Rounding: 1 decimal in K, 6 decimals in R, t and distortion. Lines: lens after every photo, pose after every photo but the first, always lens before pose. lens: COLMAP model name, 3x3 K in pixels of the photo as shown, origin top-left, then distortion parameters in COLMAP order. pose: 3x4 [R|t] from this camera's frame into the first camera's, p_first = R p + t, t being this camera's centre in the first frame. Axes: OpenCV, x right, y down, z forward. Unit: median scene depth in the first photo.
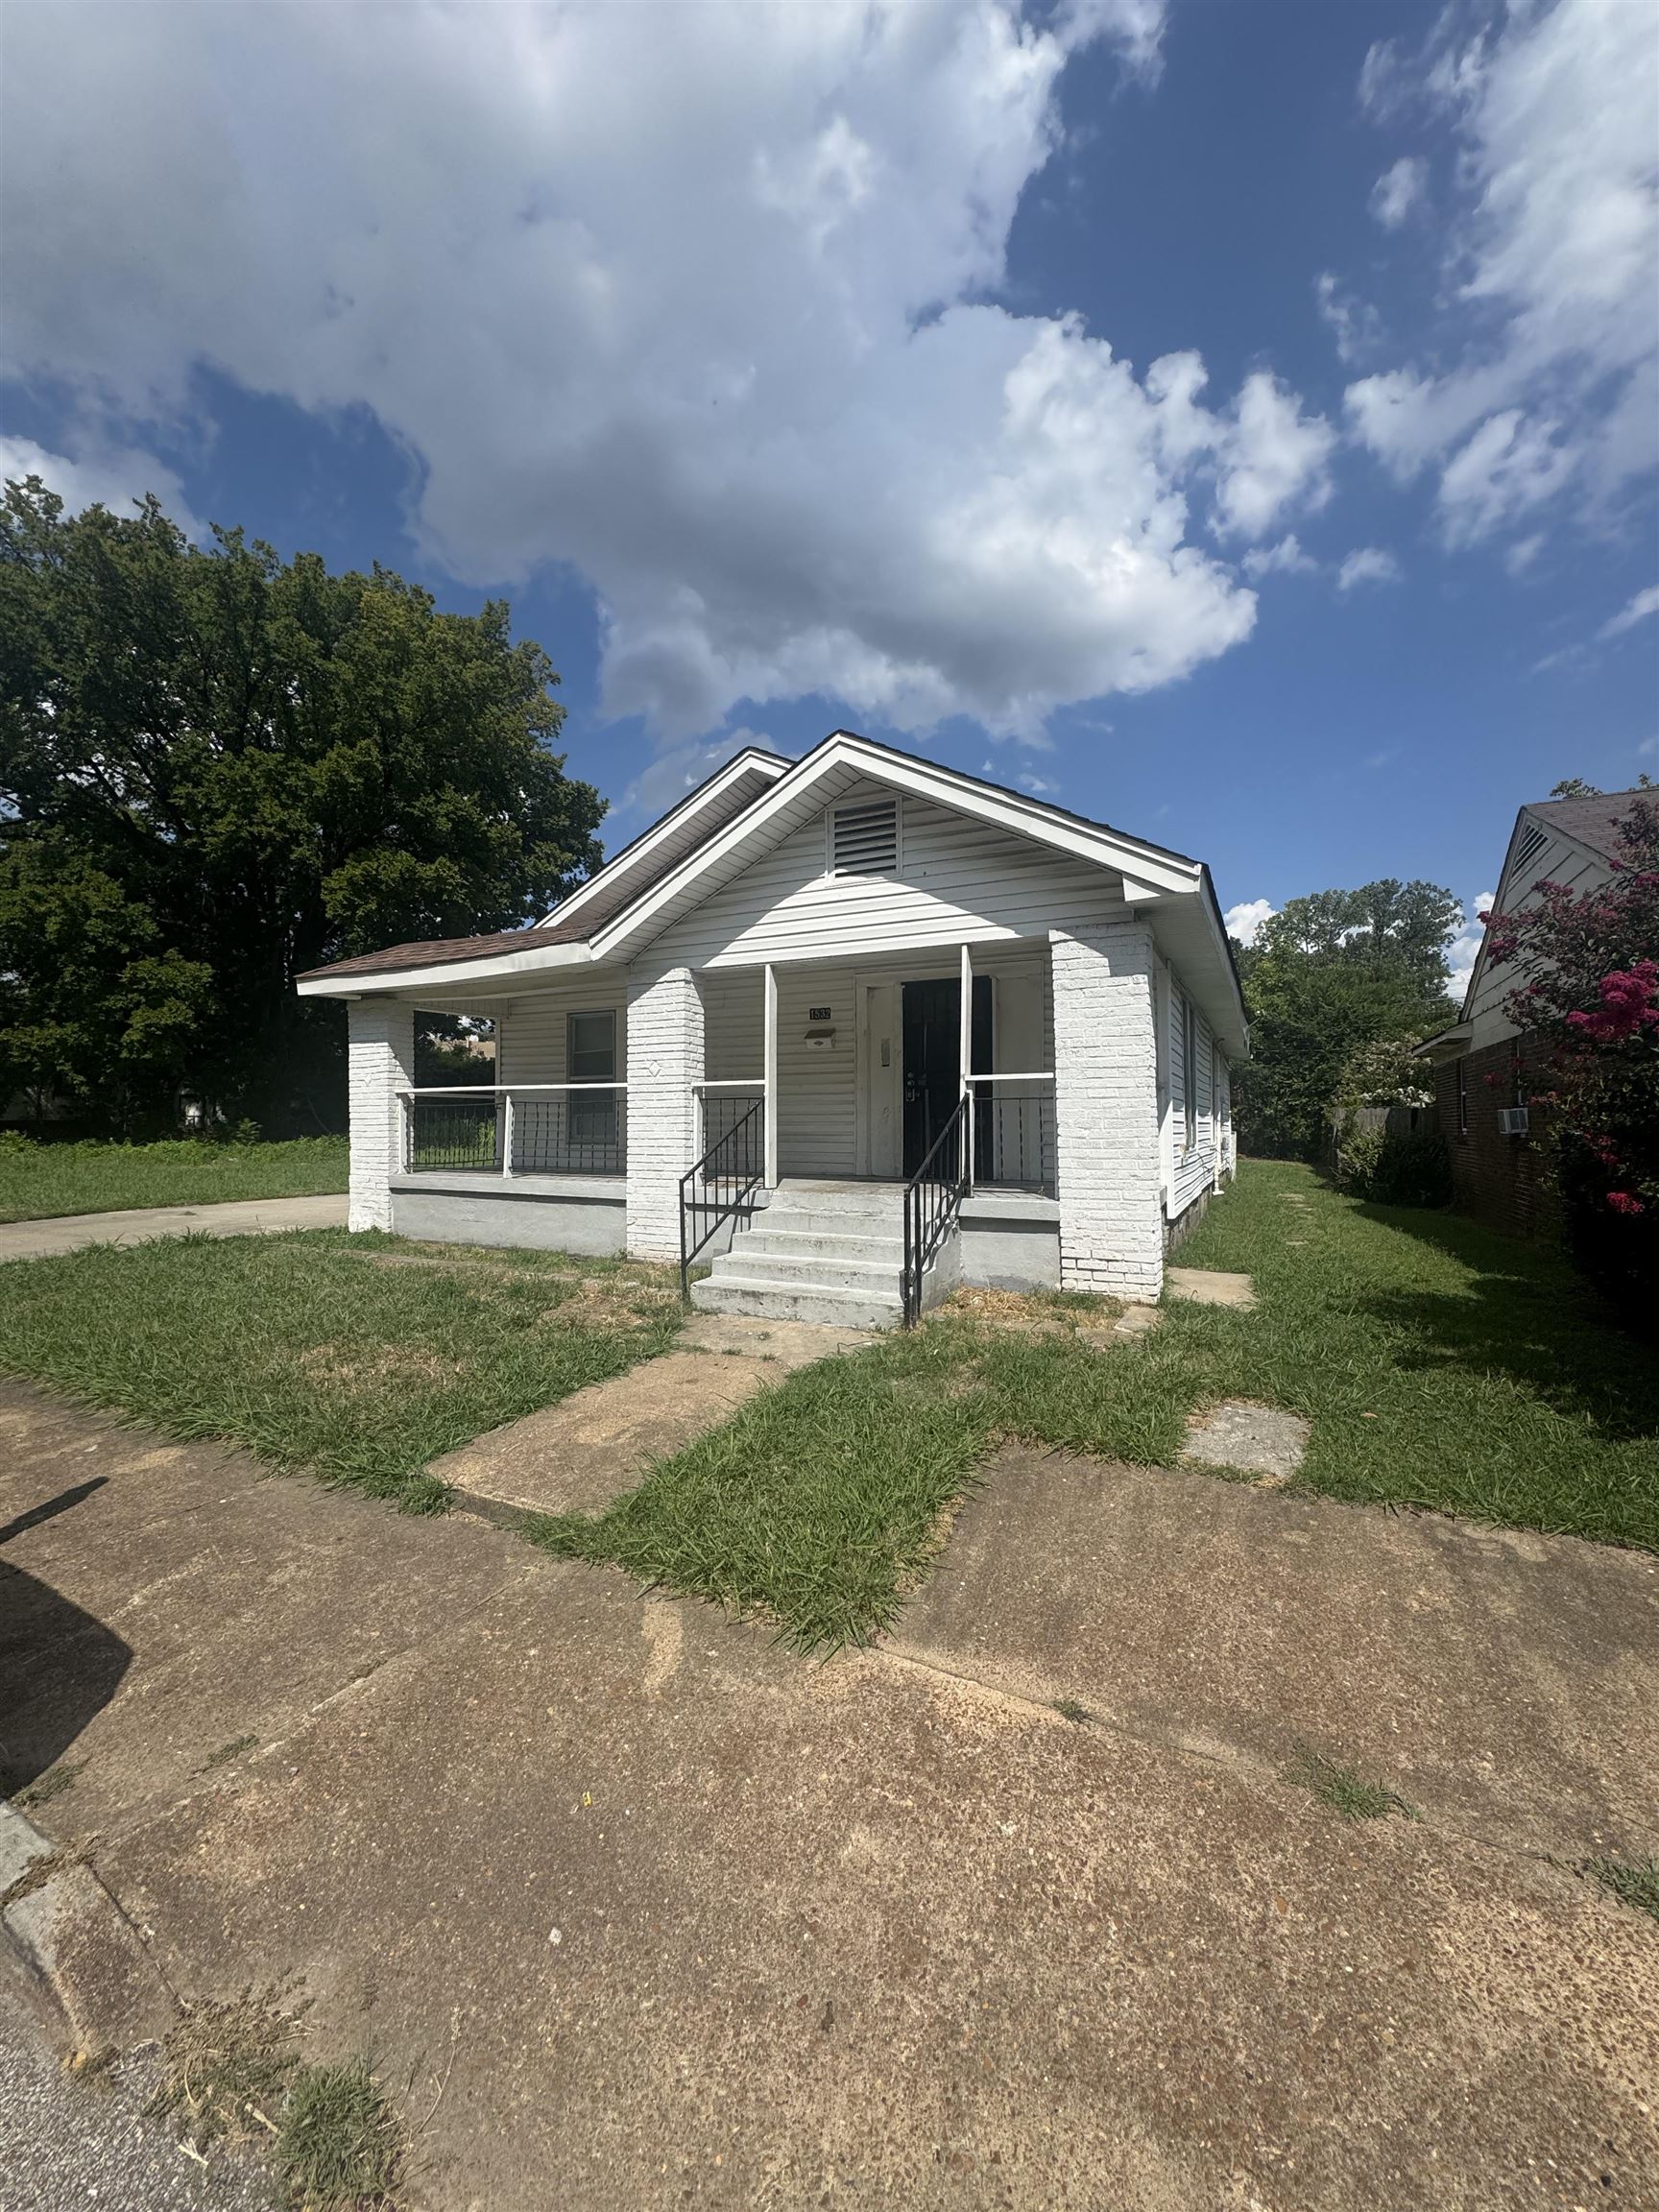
lens RADIAL K [[865.3, 0, 829.5], [0, 865.3, 1106.0], [0, 0, 1]] dist [-0.015929, 0.000655]
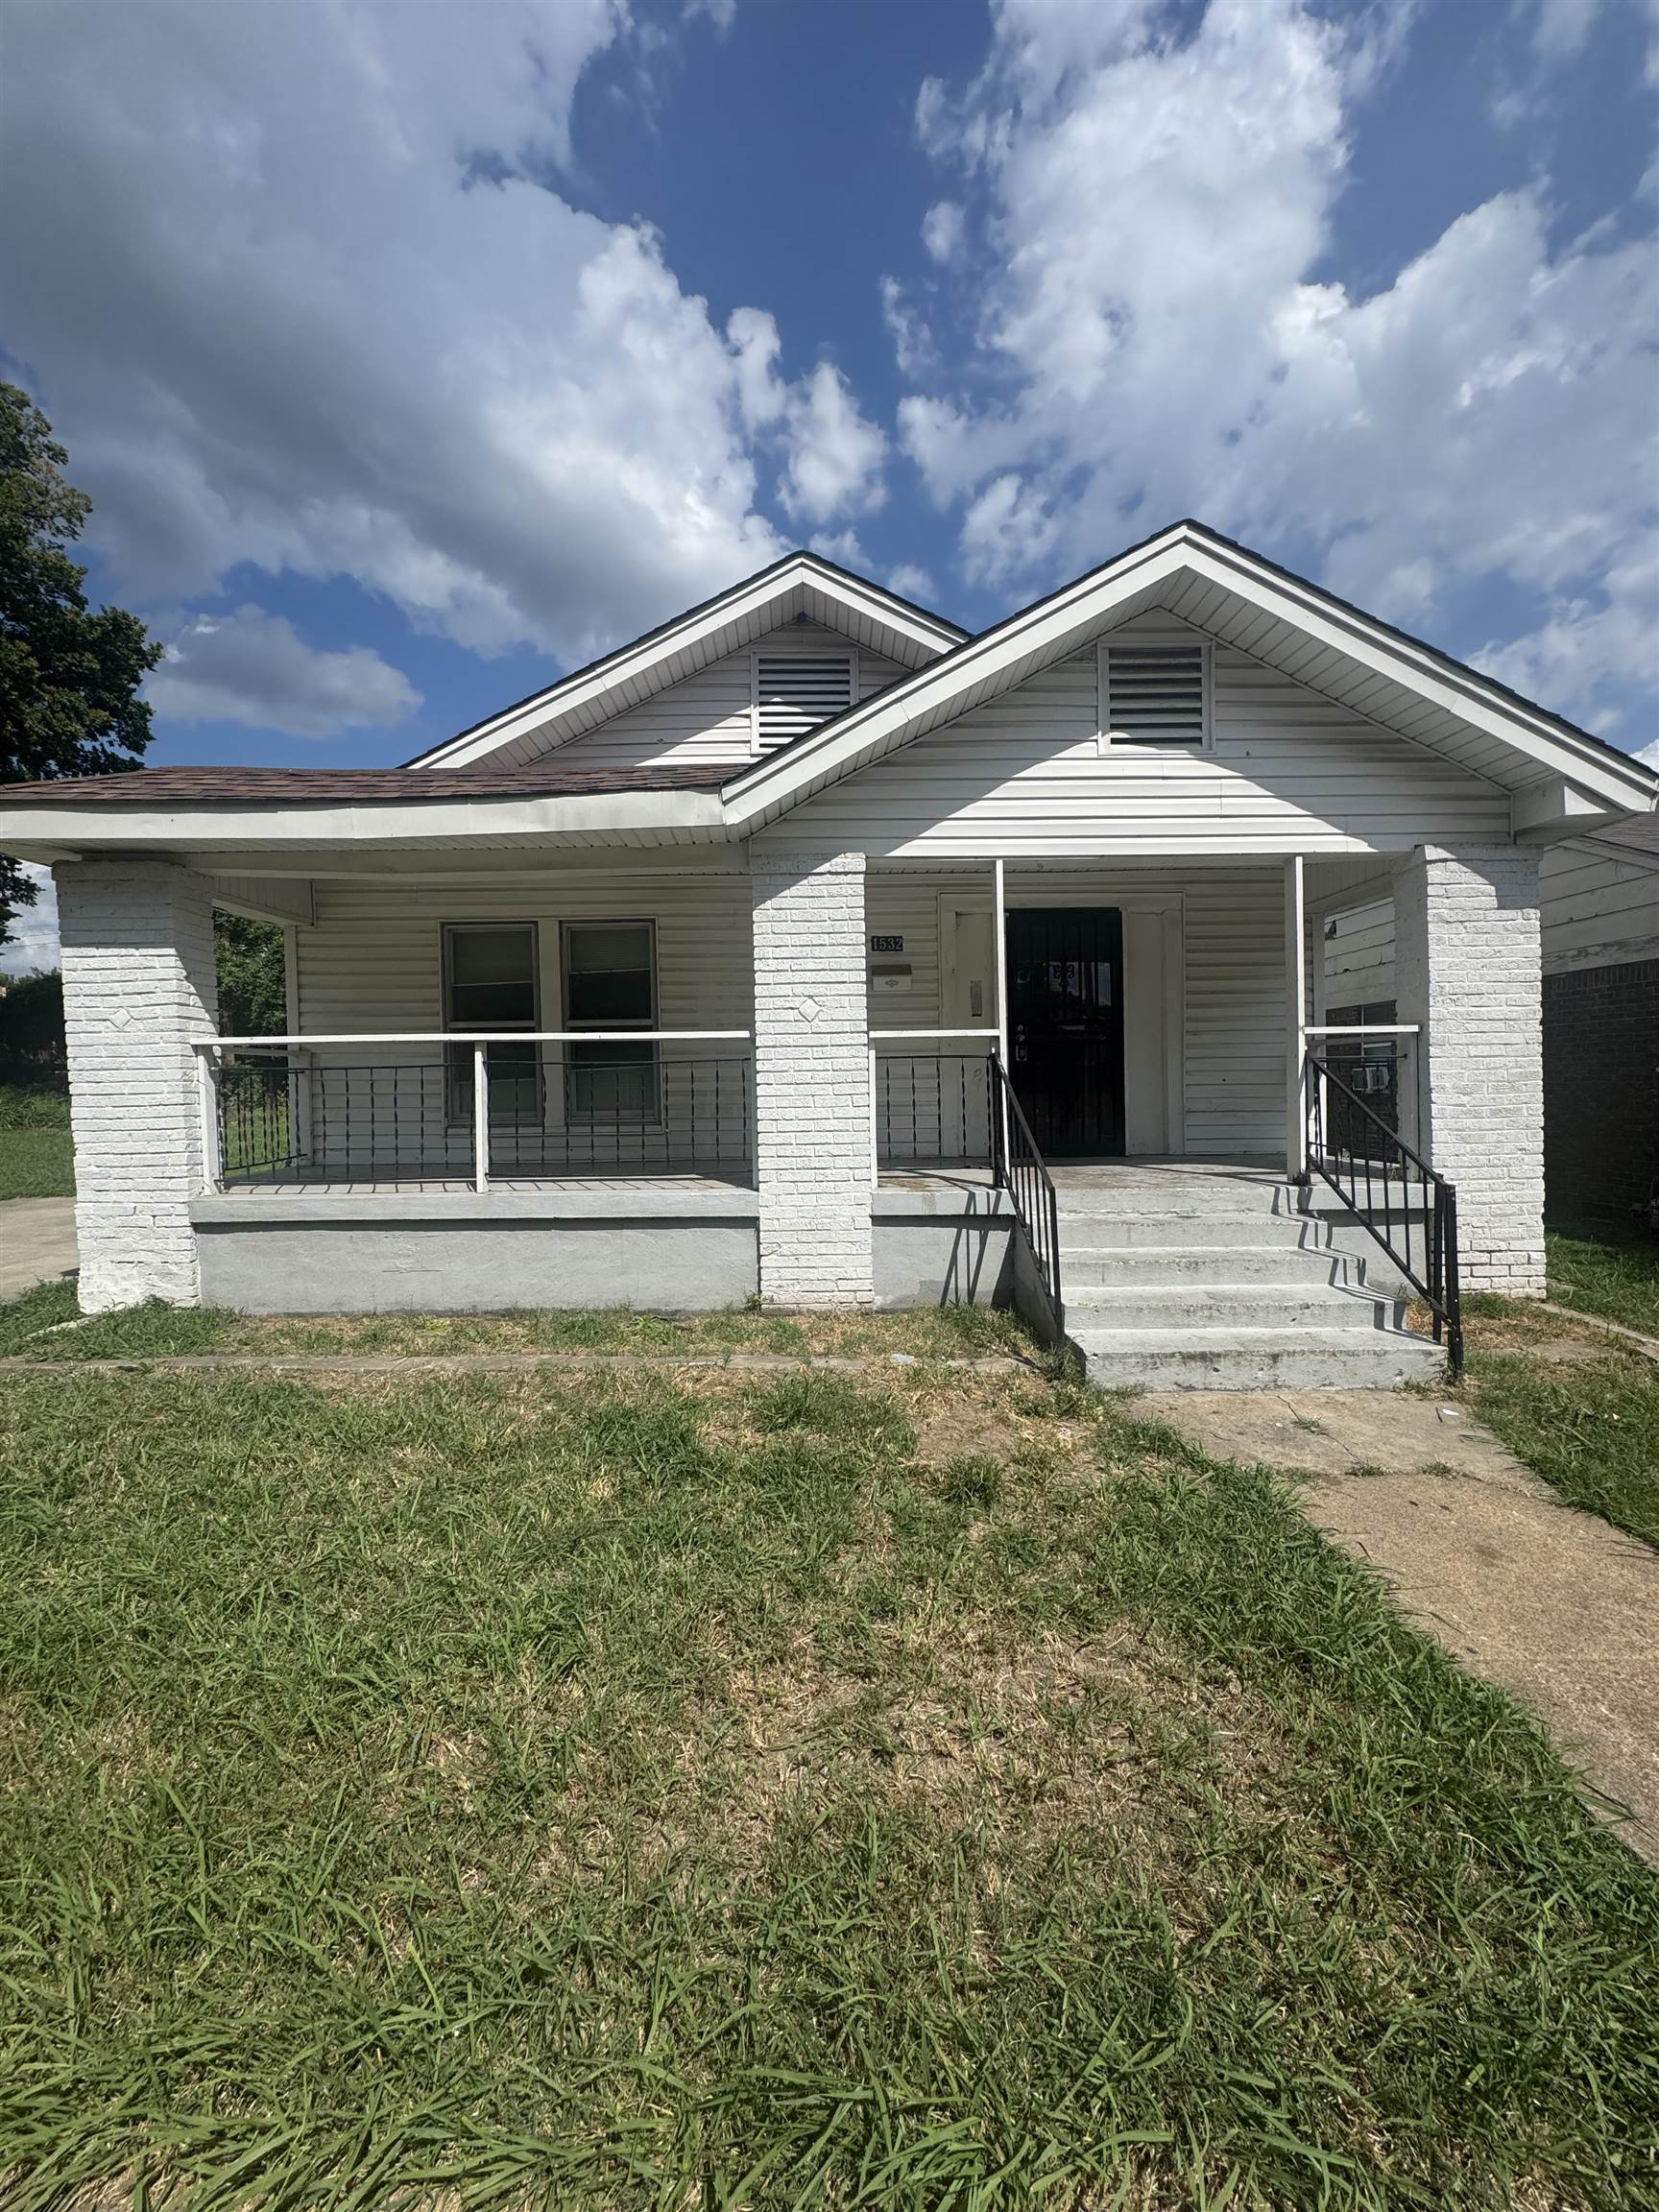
lens RADIAL K [[883.0, 0, 827.7], [0, 883.0, 1101.2], [0, 0, 1]] dist [-0.001977, -0.000641]
pose [[0.893594, -0.021791, 0.448346, -0.501089], [0.002199, 0.999022, 0.044172, -0.004311], [-0.448870, -0.038486, 0.892768, 0.424918]]
